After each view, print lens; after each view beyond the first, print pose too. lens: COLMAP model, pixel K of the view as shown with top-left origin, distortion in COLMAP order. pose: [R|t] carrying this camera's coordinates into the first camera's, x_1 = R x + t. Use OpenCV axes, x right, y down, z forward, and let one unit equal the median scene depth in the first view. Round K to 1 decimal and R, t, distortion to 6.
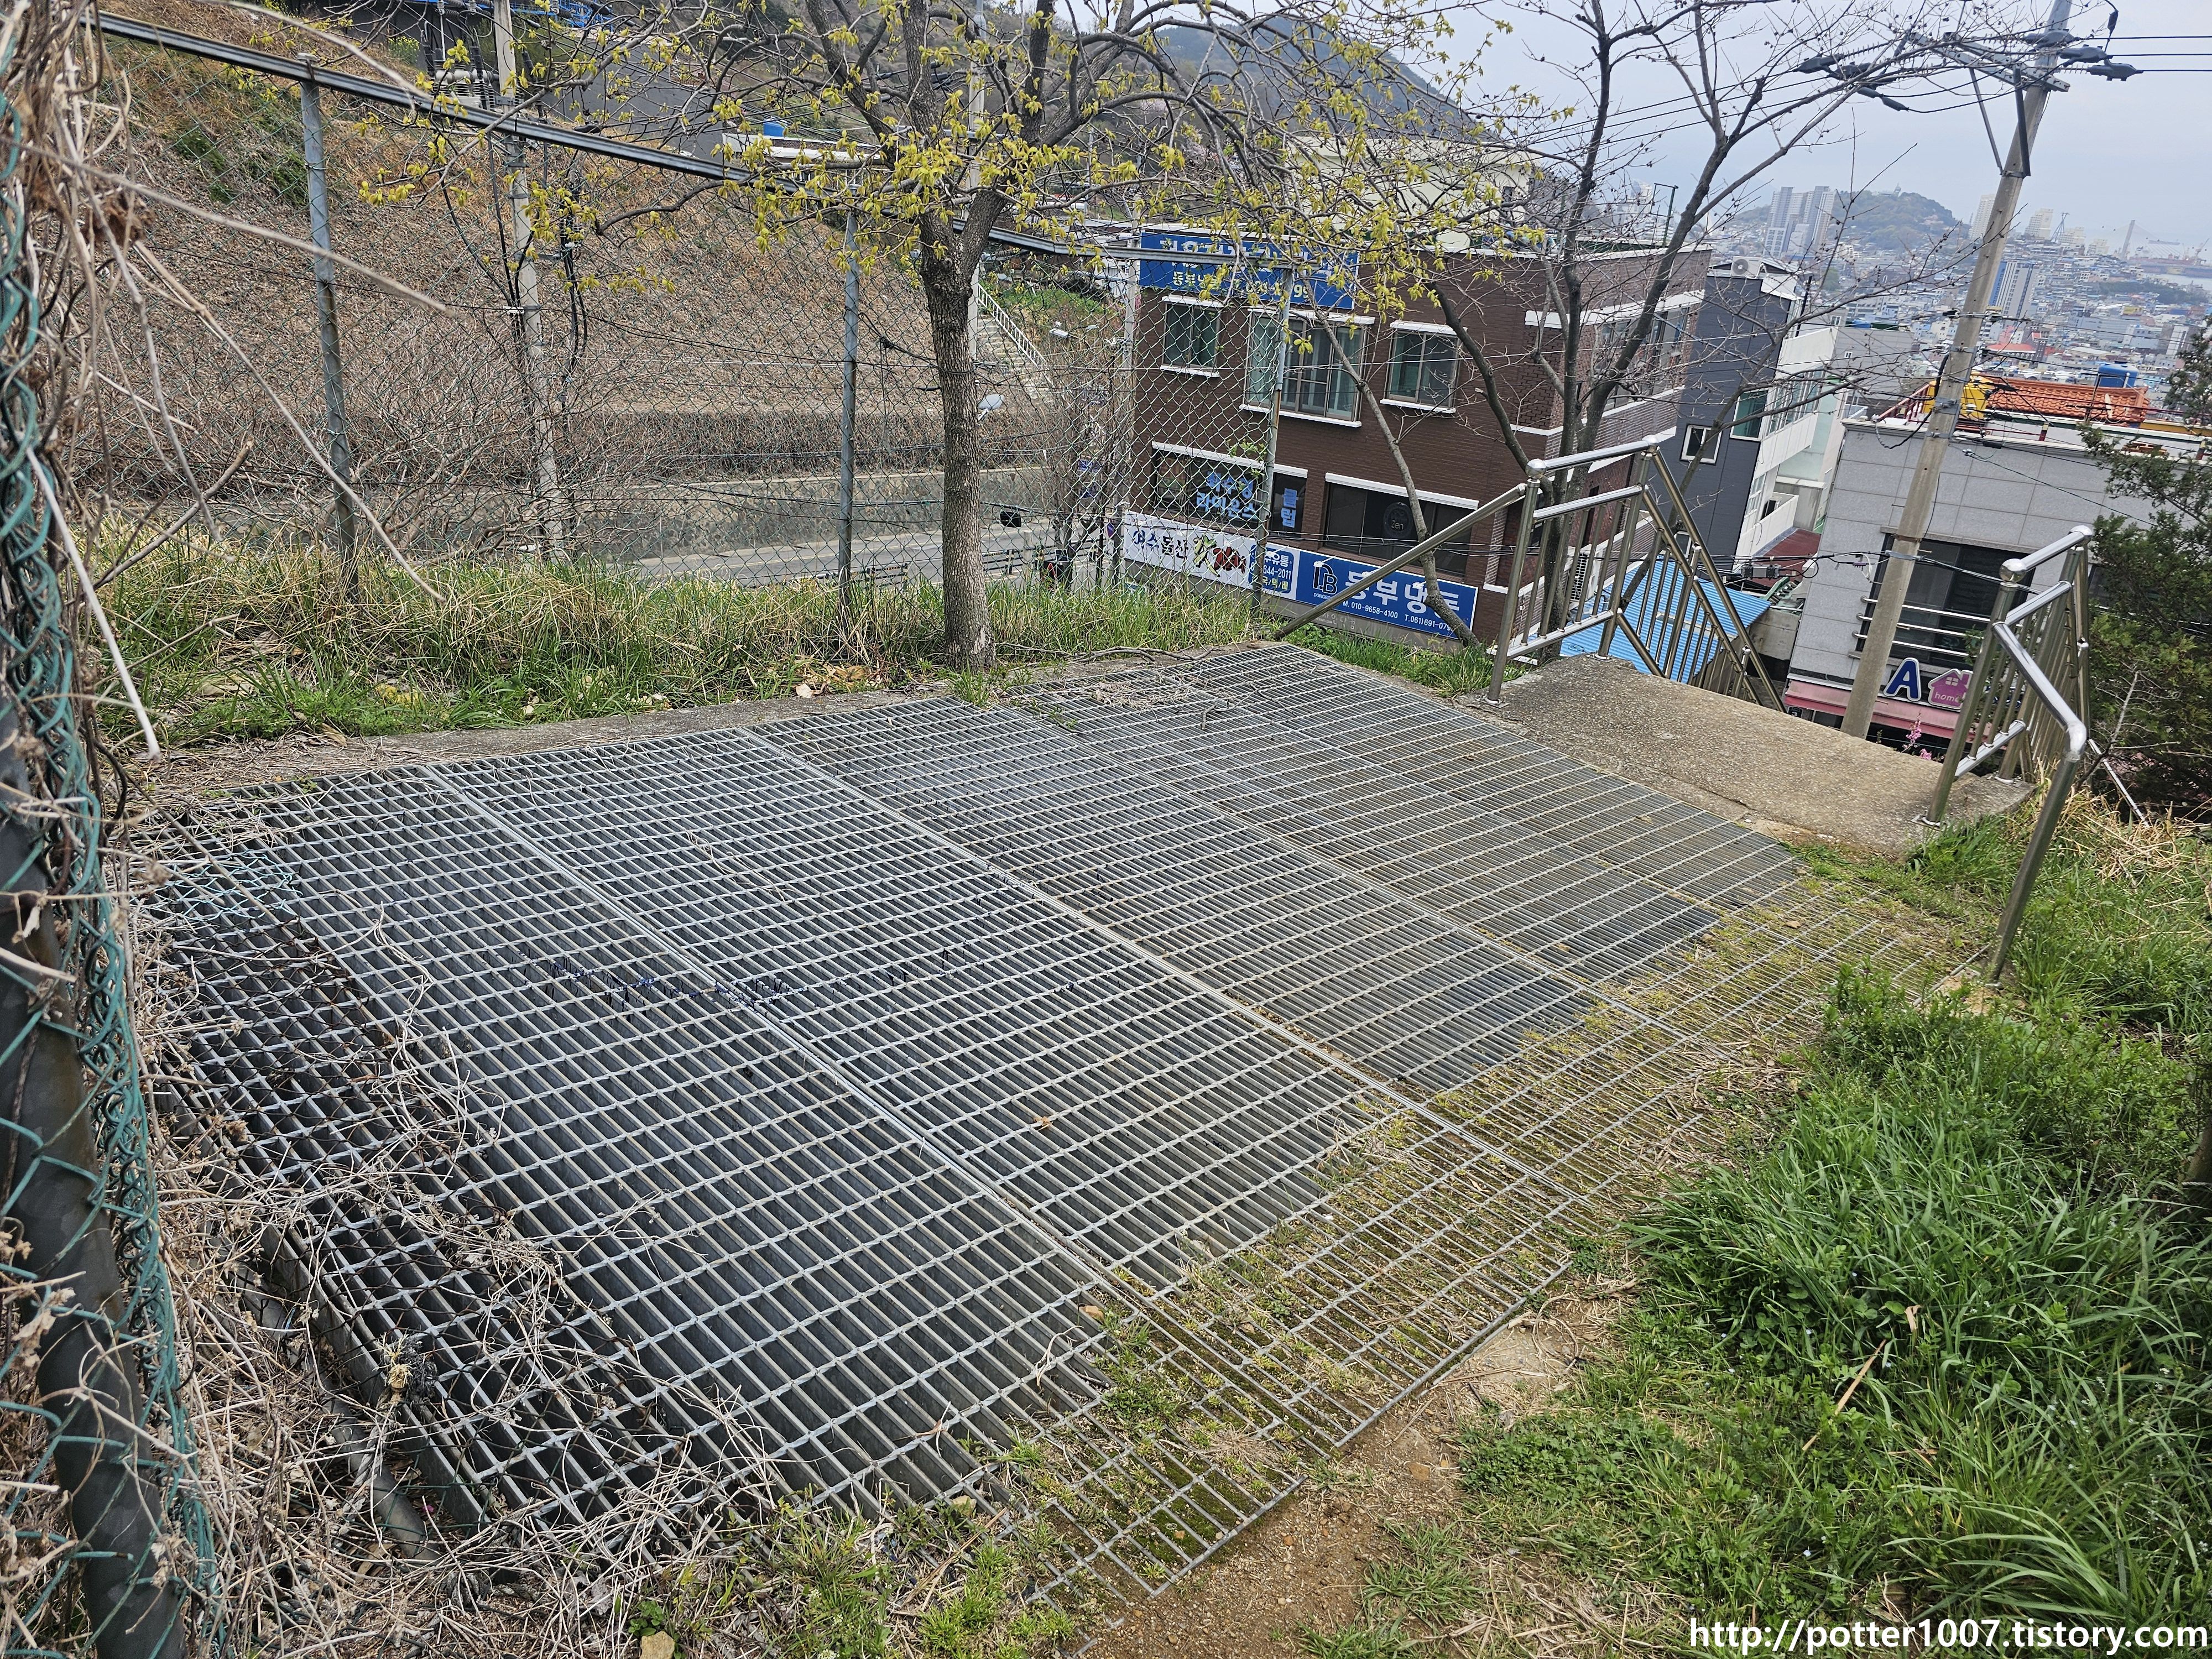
lens RADIAL K [[1495.4, 0, 1115.6], [0, 1495.4, 815.8], [0, 0, 1]] dist [0.034939, -0.017475]
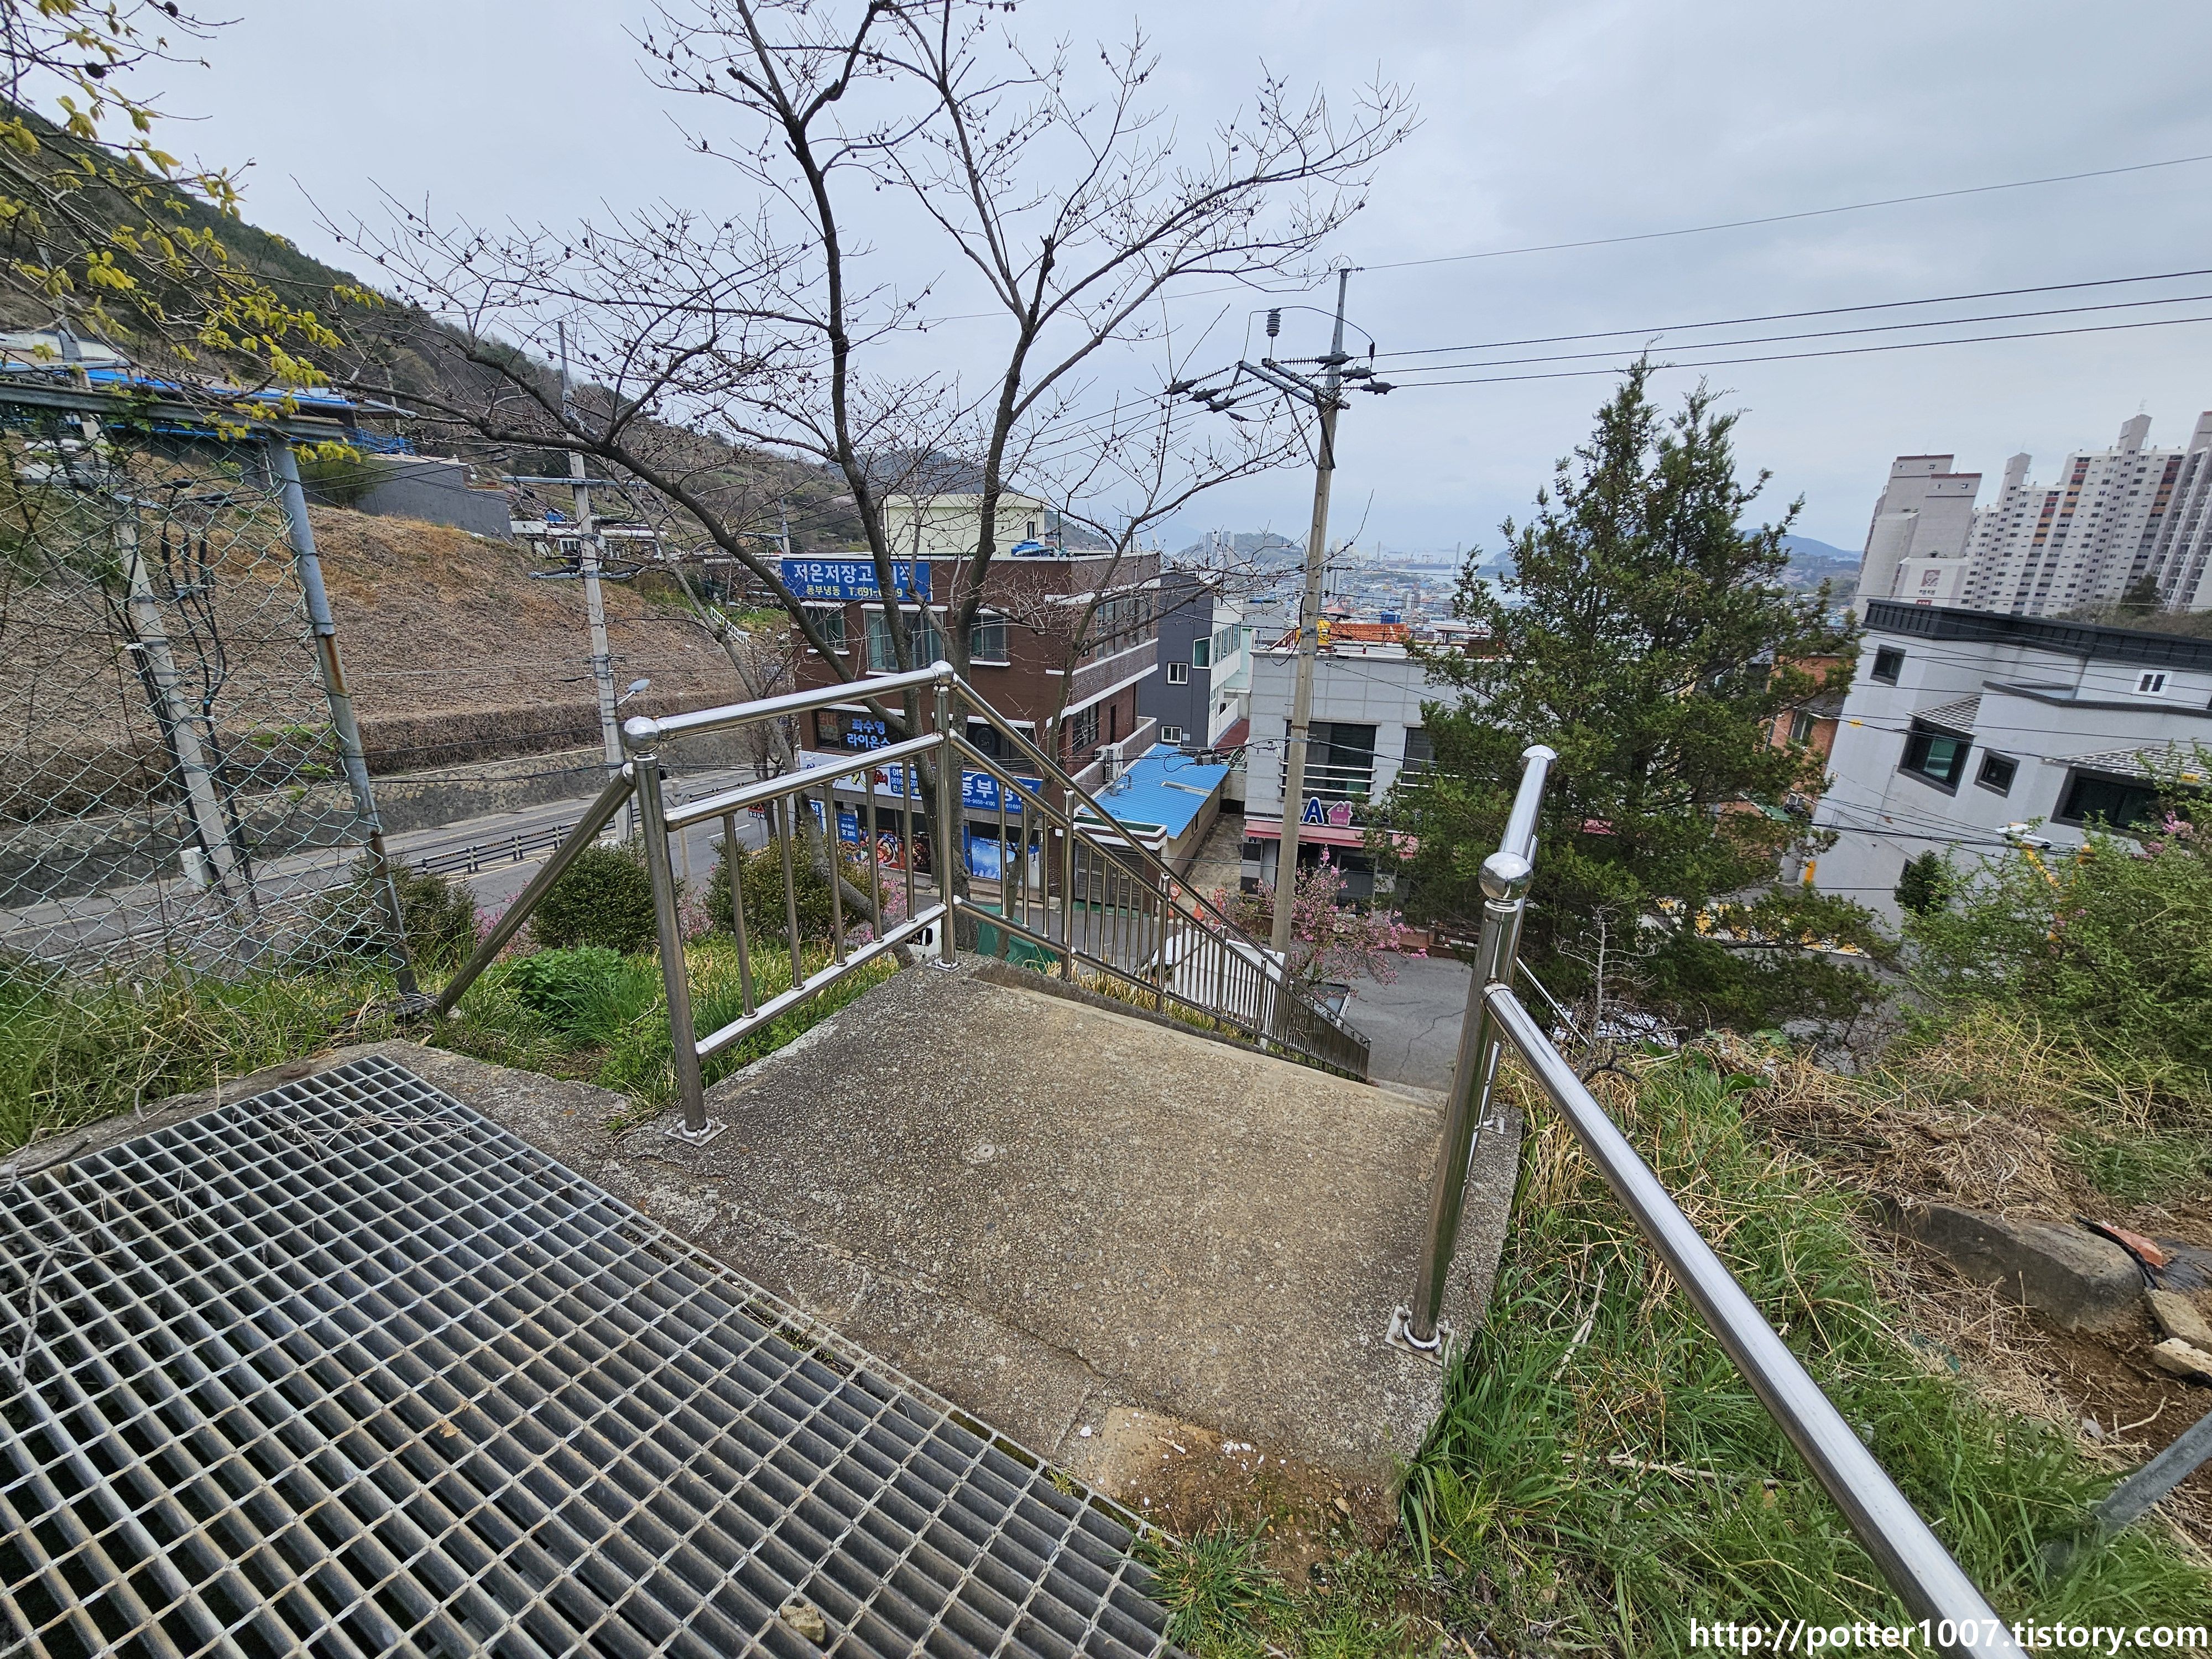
lens RADIAL K [[890.4, 0, 1098.0], [0, 890.4, 847.2], [0, 0, 1]] dist [-0.001066, -0.000030]
pose [[0.962735, -0.130412, 0.236924, 0.099676], [0.146721, 0.987785, -0.052485, -0.042780], [-0.227186, 0.085291, 0.970109, 0.185718]]
